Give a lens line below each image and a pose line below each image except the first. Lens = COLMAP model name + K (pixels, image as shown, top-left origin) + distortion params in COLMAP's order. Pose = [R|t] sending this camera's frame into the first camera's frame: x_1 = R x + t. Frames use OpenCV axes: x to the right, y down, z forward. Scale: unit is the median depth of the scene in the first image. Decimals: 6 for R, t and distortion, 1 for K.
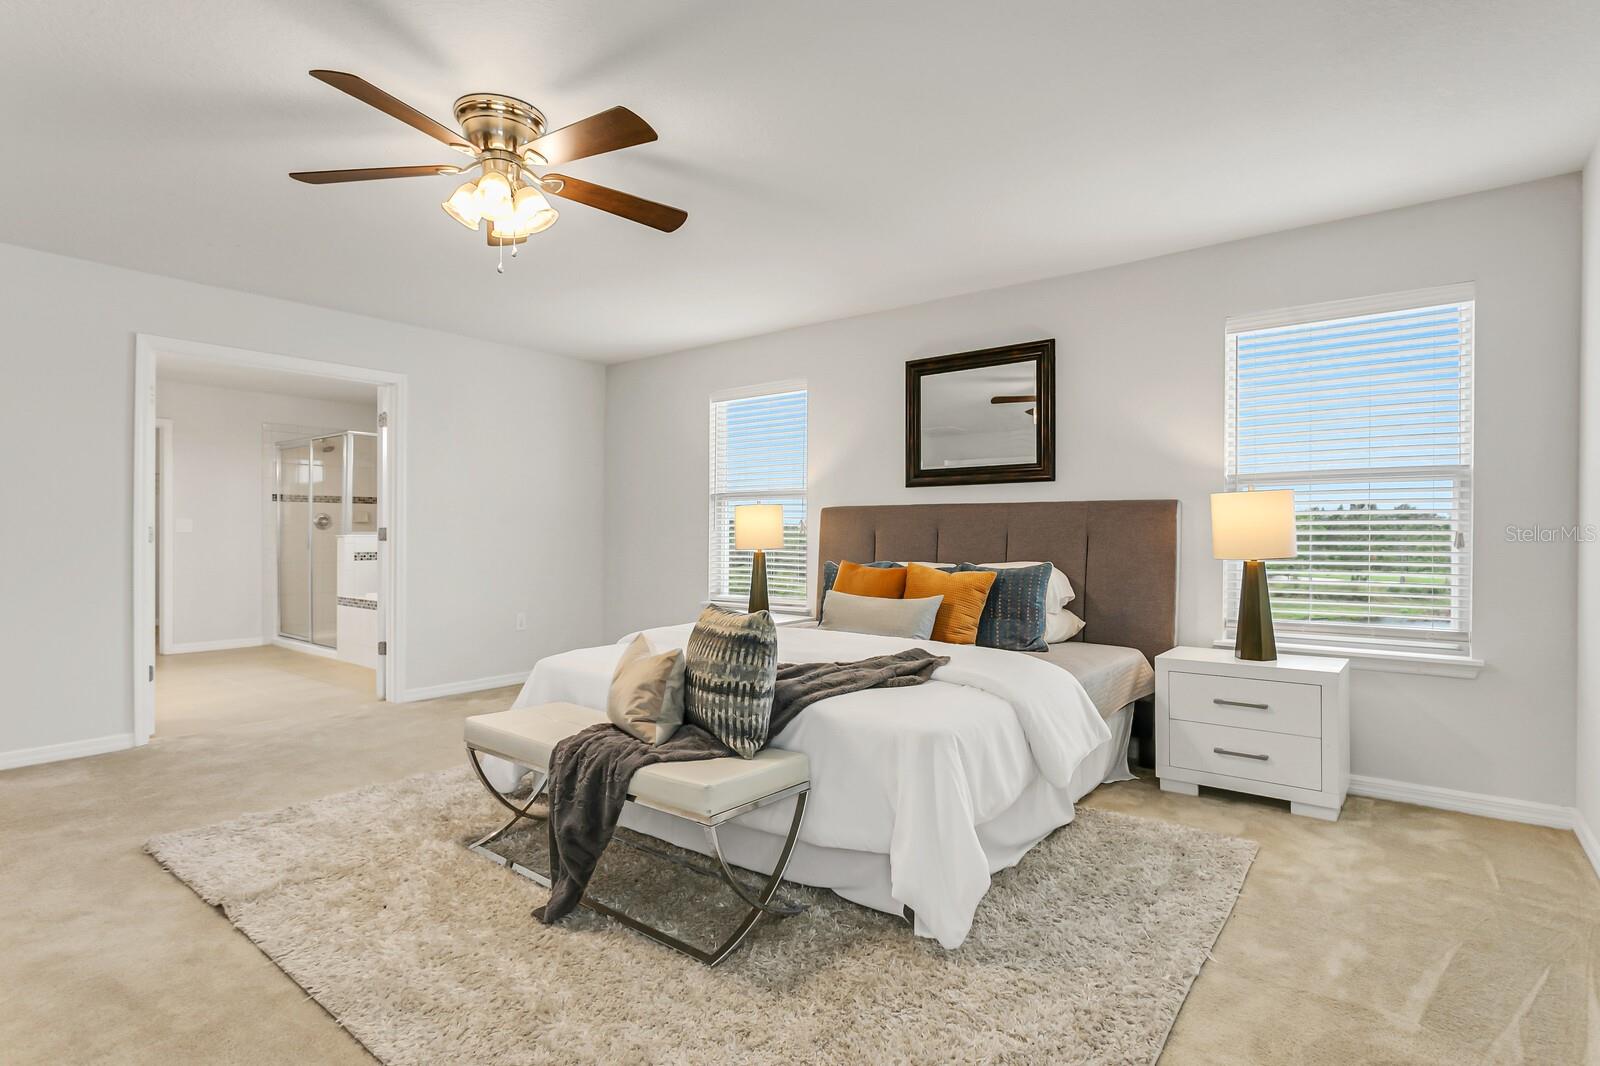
lens RADIAL K [[866.4, 0, 796.4], [0, 866.4, 528.5], [0, 0, 1]] dist [0.142248, 0.000102]
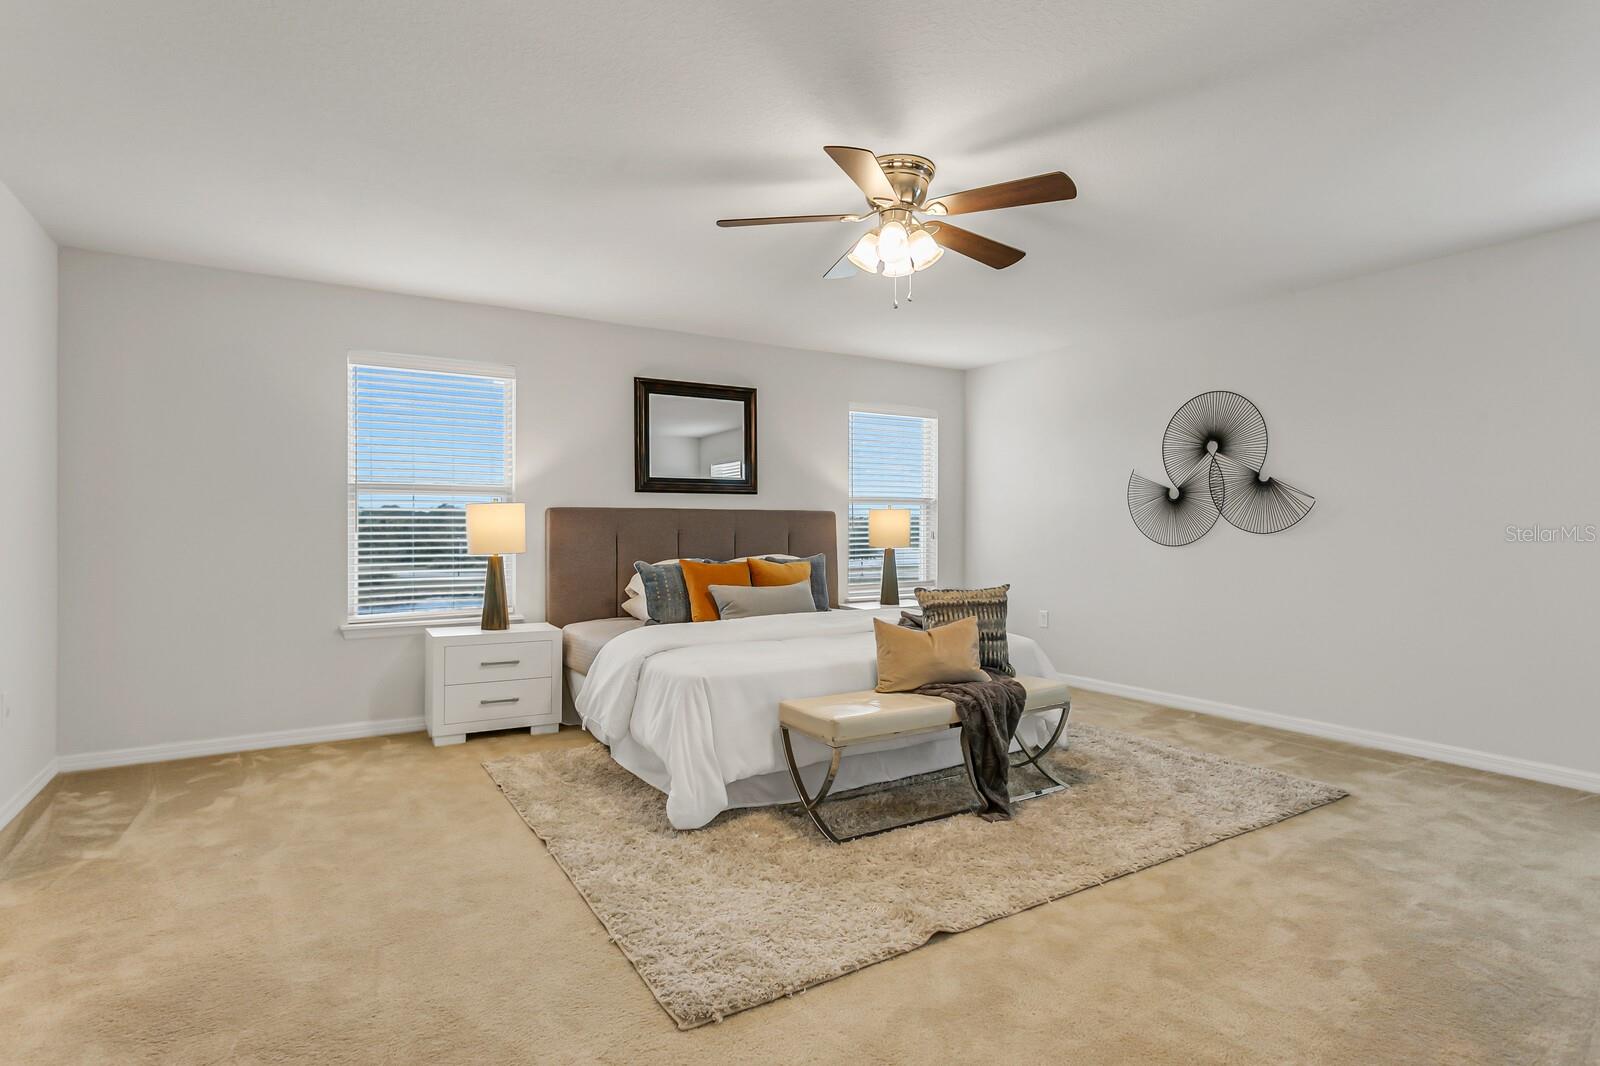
lens RADIAL K [[809.0, 0, 796.9], [0, 809.0, 536.3], [0, 0, 1]] dist [-0.019497, 0.011420]
pose [[0.371952, -0.016024, 0.928113, -0.749534], [-0.003533, 0.999819, 0.018677, -0.012078], [-0.928245, -0.010226, 0.371829, 0.439569]]
